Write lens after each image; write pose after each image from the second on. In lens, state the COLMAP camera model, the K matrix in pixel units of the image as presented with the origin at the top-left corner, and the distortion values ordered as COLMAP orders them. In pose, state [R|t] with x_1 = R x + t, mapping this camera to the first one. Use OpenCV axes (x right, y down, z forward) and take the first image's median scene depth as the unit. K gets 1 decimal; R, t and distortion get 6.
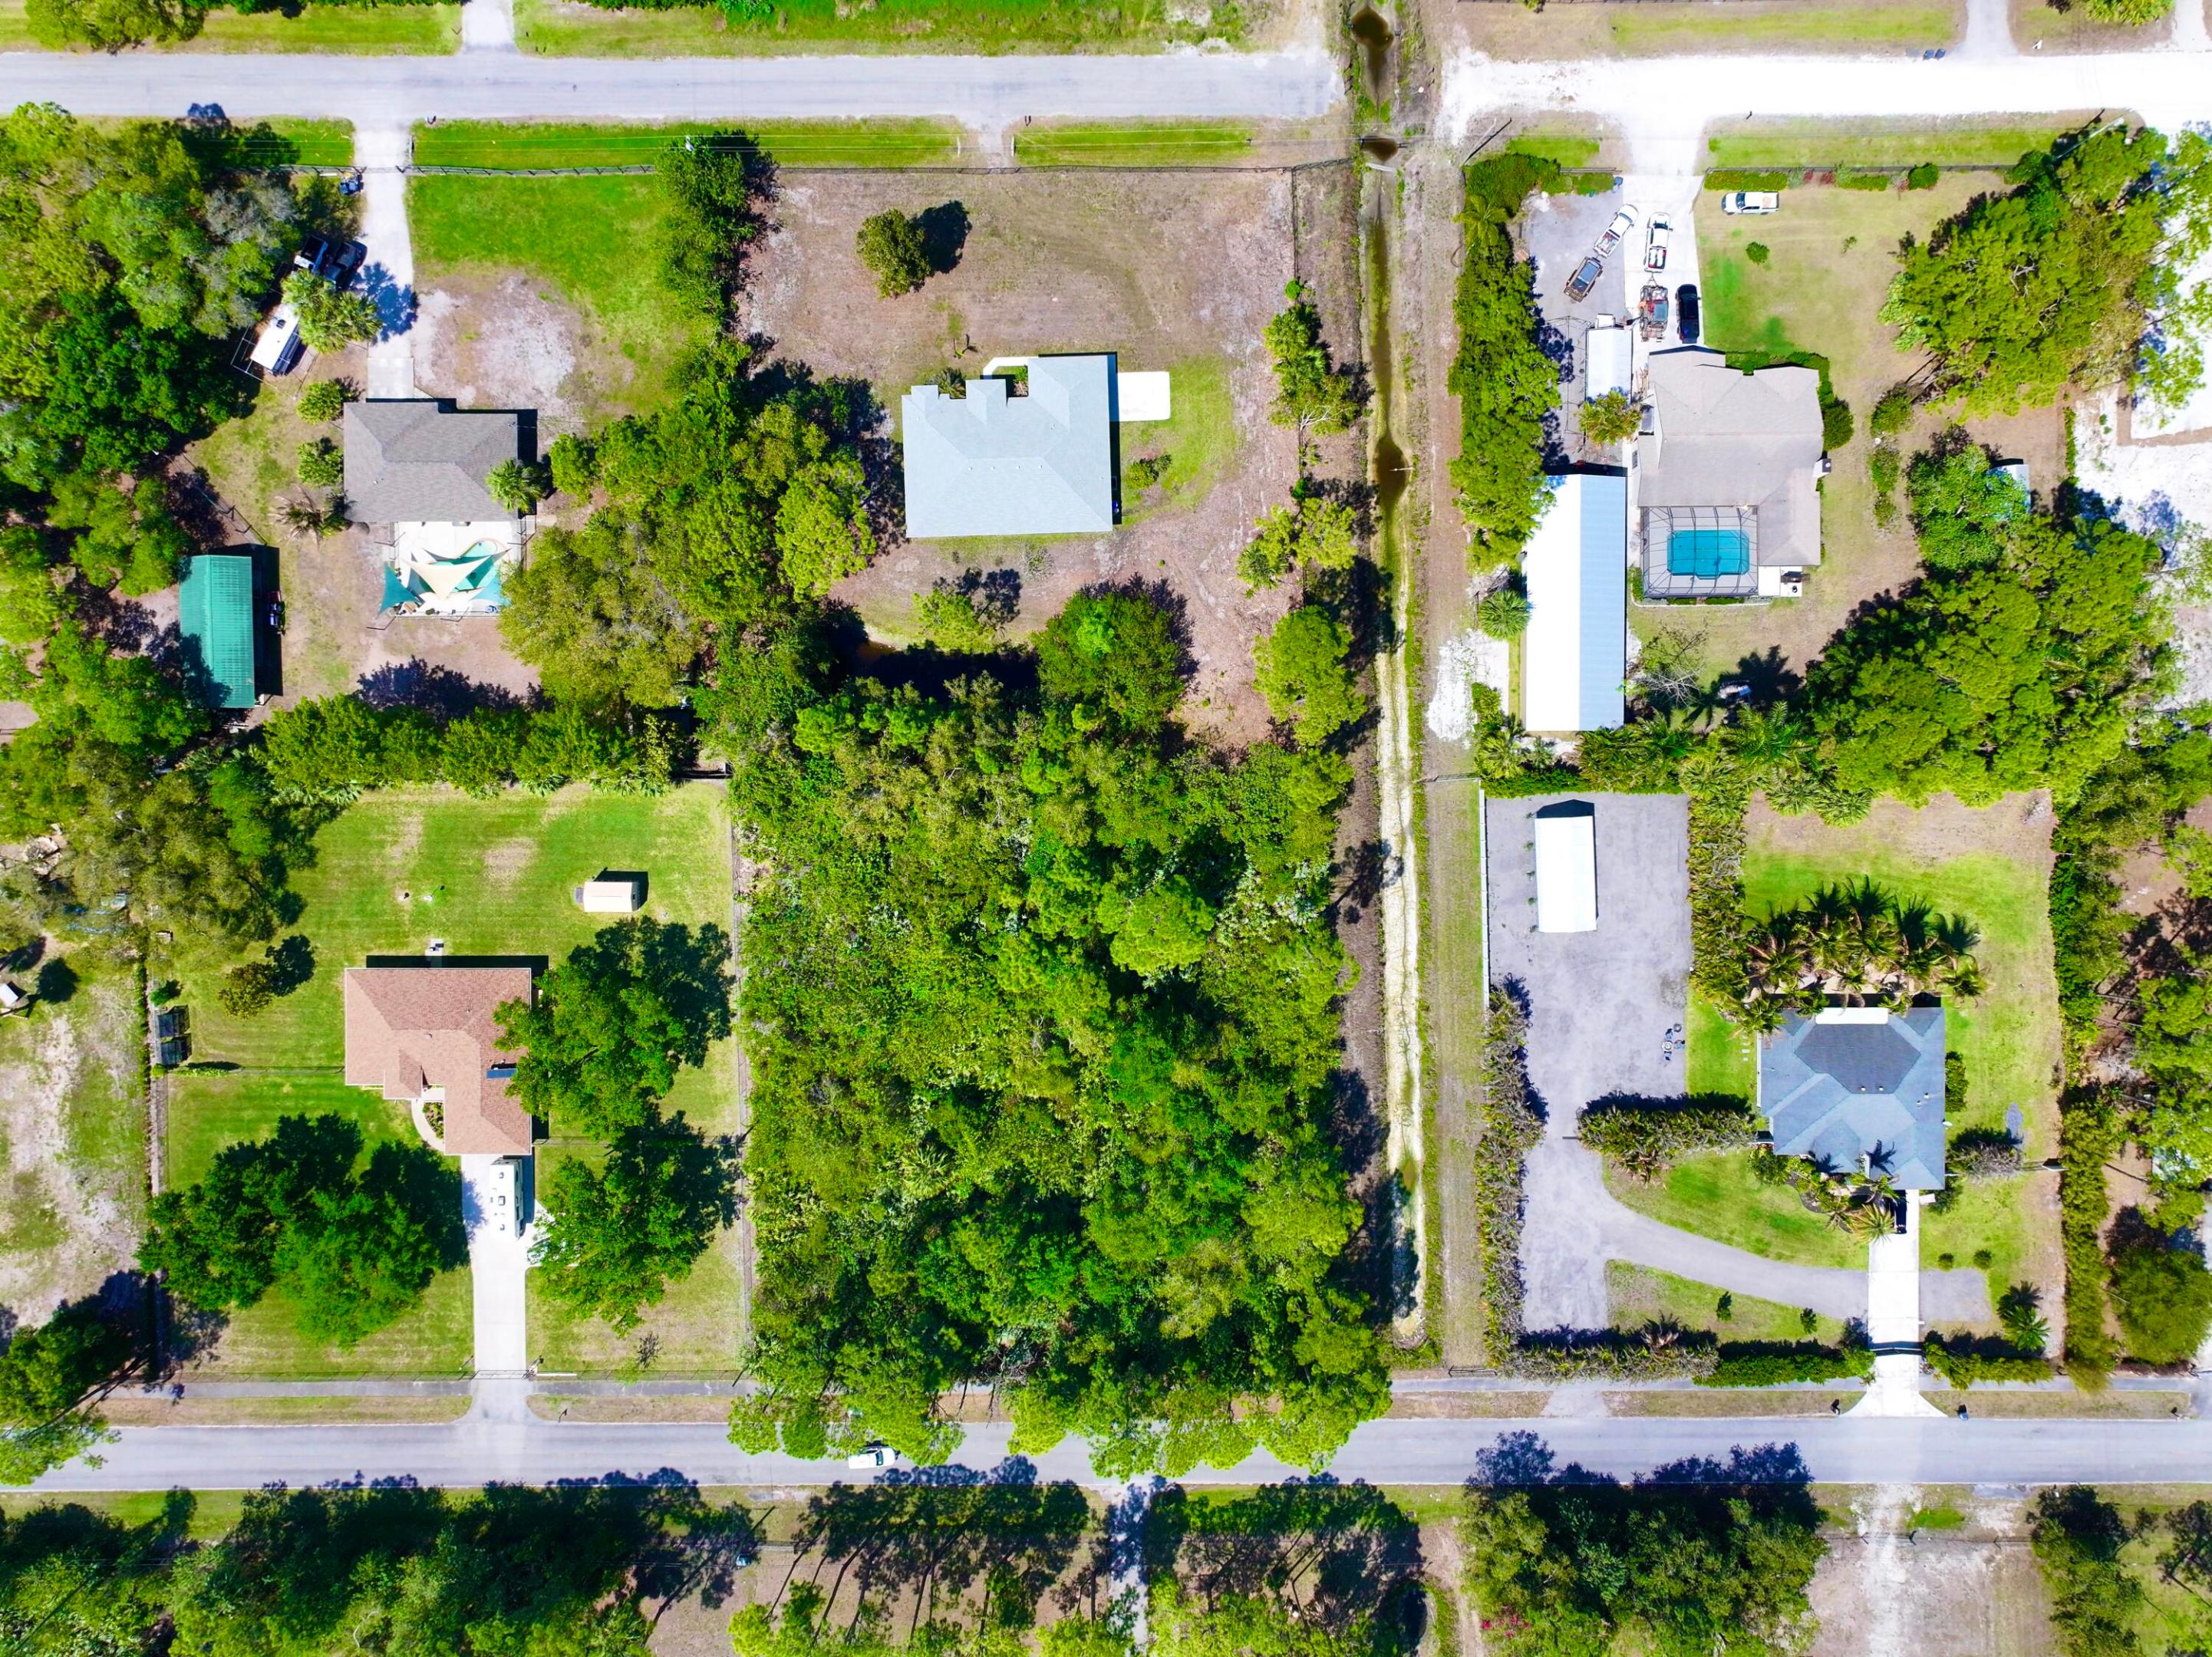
lens RADIAL K [[1540.7, 0, 1106.0], [0, 1540.7, 828.5], [0, 0, 1]] dist [0.002443, -0.001594]
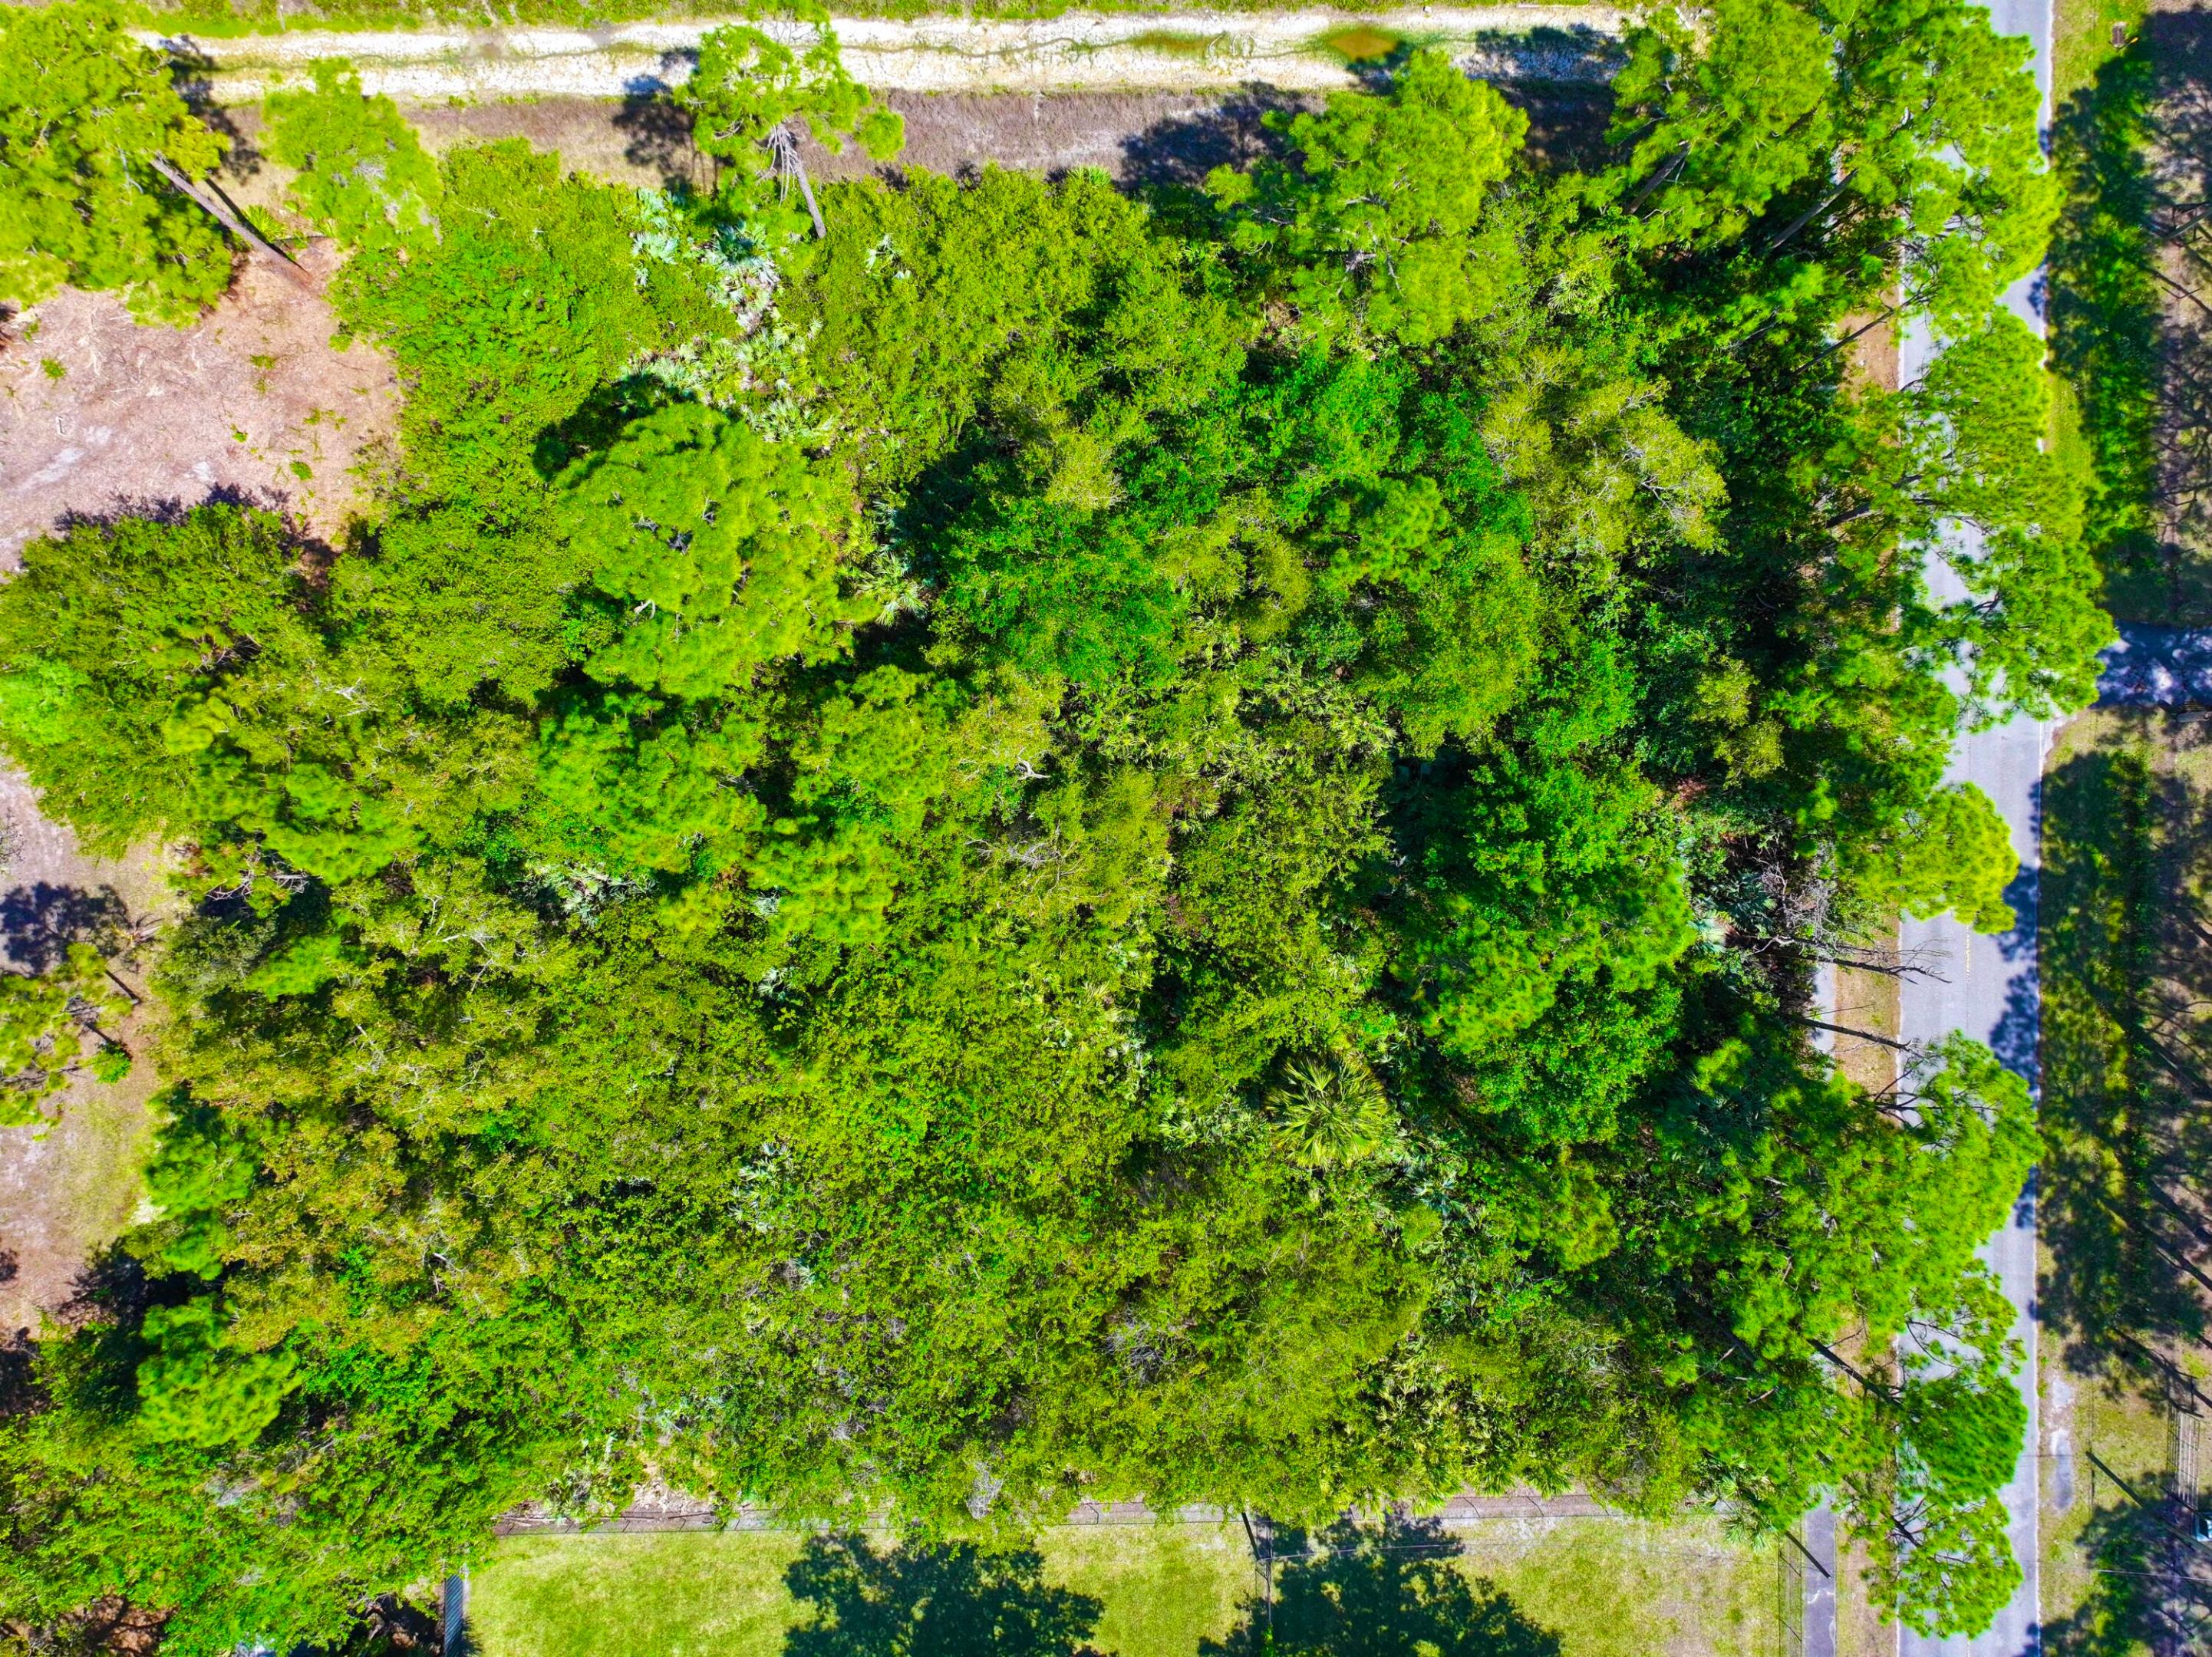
lens RADIAL K [[1636.2, 0, 1106.0], [0, 1636.2, 828.5], [0, 0, 1]] dist [-0.005709, 0.050265]
pose [[0.009537, -0.999954, -0.001052, -0.036484], [0.999953, 0.009539, -0.001885, 0.156815], [0.001895, -0.001034, 0.999998, 0.529216]]
